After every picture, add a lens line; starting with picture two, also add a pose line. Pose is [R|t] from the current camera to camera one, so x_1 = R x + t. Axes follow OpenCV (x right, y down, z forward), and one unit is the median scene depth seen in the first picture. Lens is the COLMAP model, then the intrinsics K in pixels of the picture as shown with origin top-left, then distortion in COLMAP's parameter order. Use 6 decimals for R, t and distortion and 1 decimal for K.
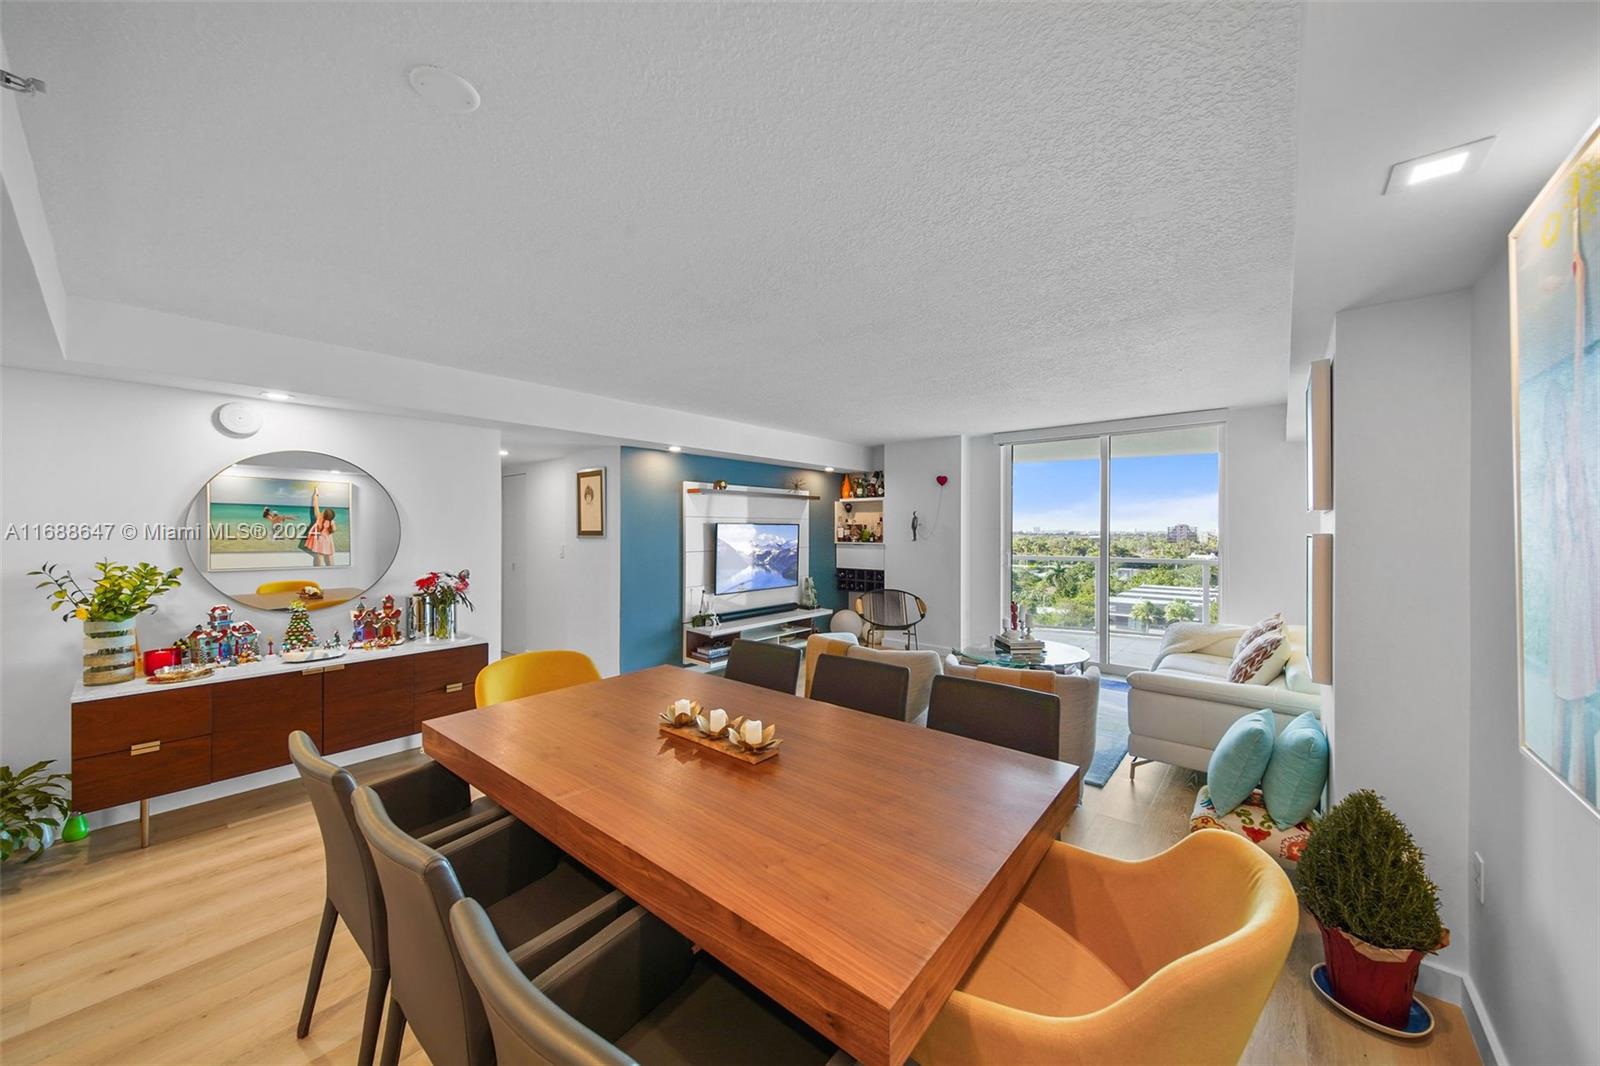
lens RADIAL K [[562.1, 0, 800.0], [0, 562.1, 533.0], [0, 0, 1]] dist [0.008677, -0.000062]
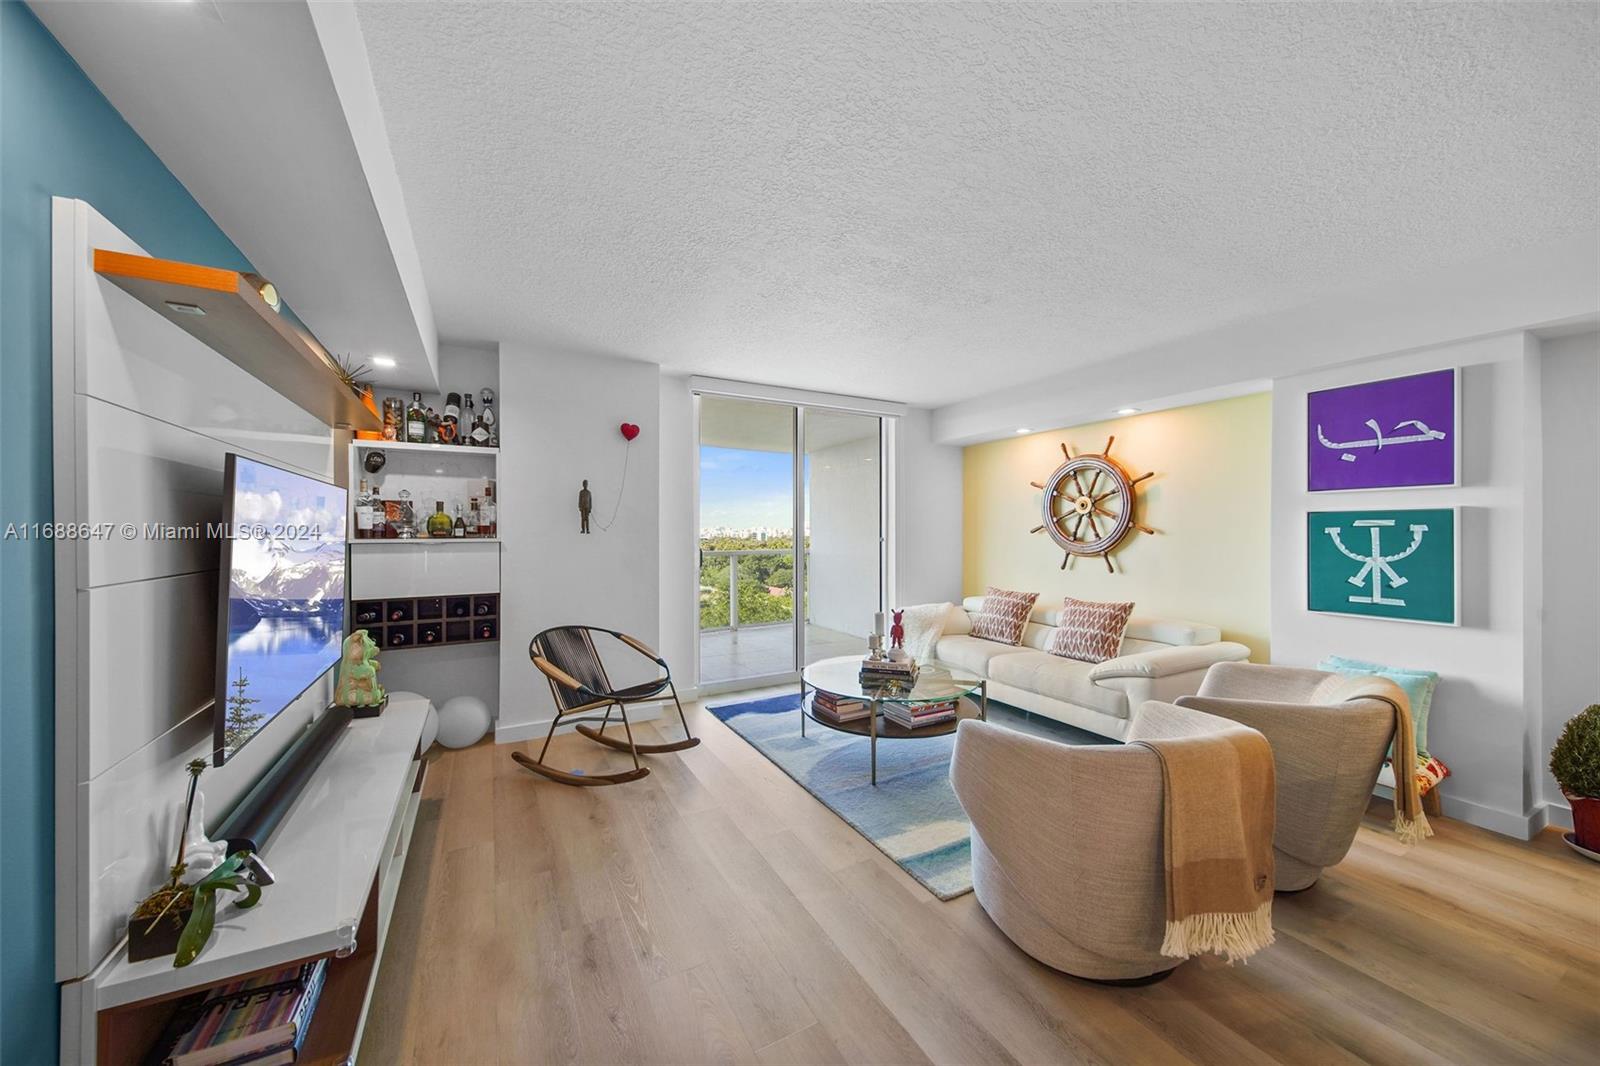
lens RADIAL K [[572.4, 0, 798.5], [0, 572.4, 531.1], [0, 0, 1]] dist [0.013075, -0.003139]
pose [[0.356359, -0.003435, 0.934343, -0.235296], [0.008548, 0.999963, 0.000416, 0.013016], [-0.934310, 0.007839, 0.356376, 0.568165]]
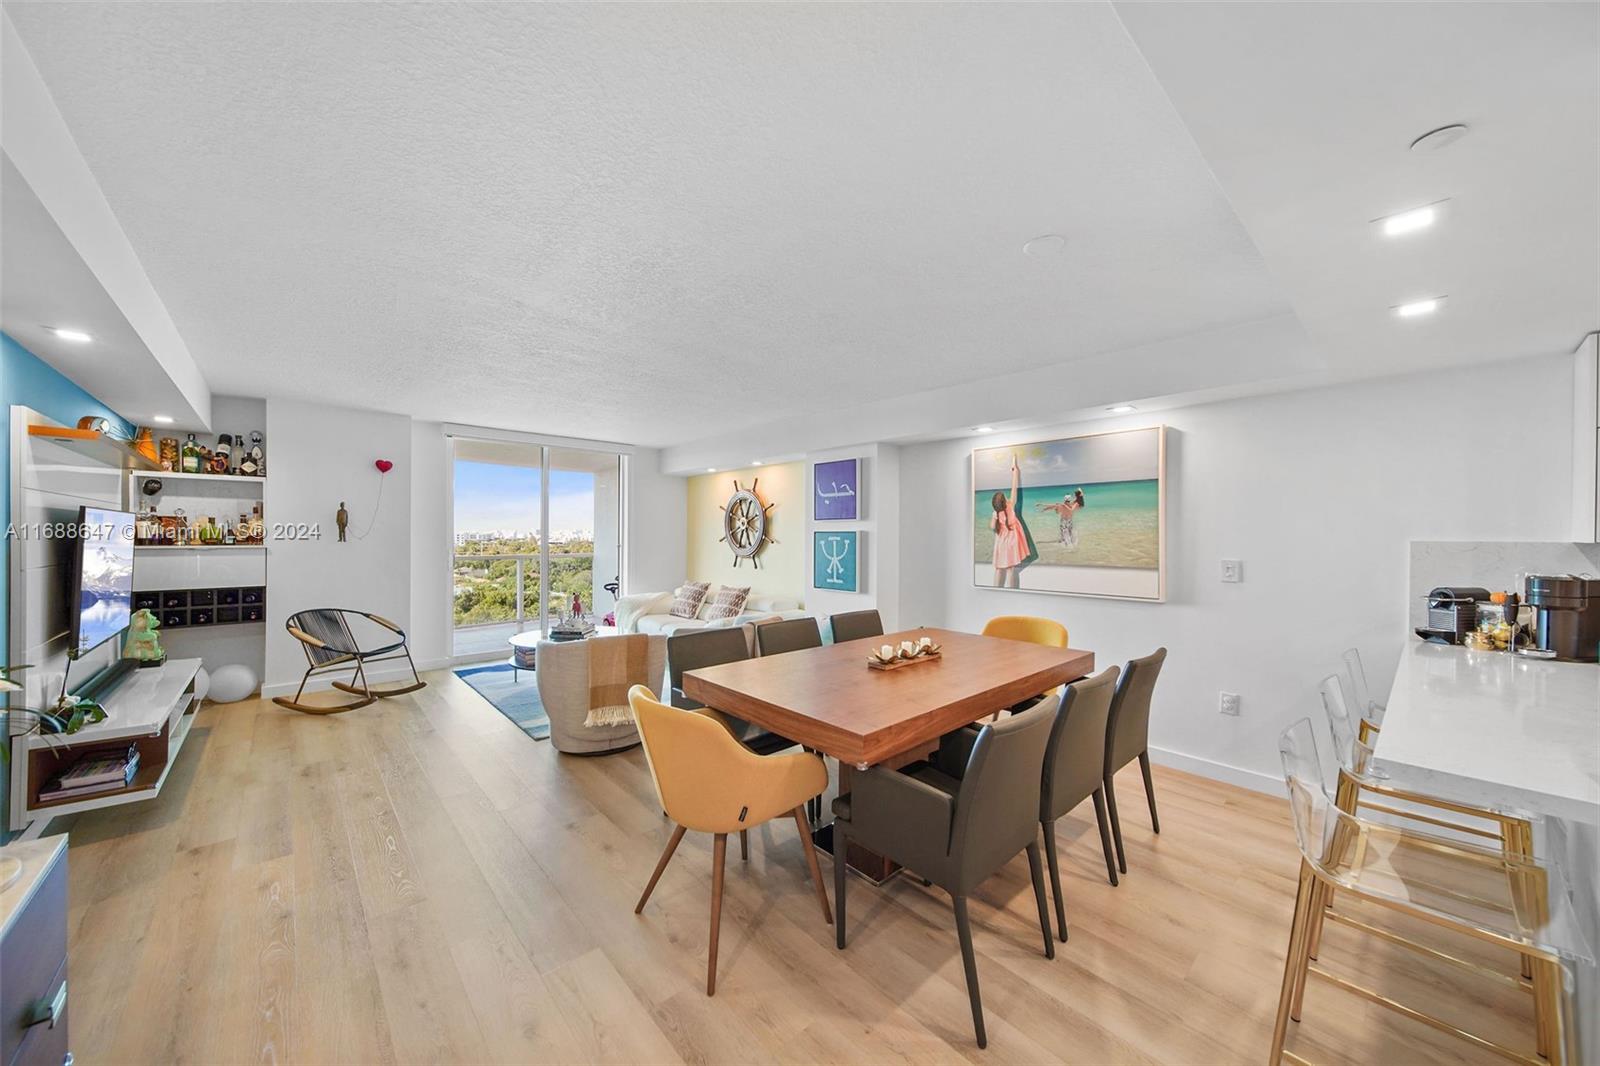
lens RADIAL K [[569.2, 0, 795.3], [0, 569.2, 537.0], [0, 0, 1]] dist [0.013819, -0.003621]
pose [[0.135036, -0.004473, 0.990831, -0.446278], [0.001446, 0.999990, 0.004318, 0.005577], [-0.990840, 0.000850, 0.135041, 0.280308]]
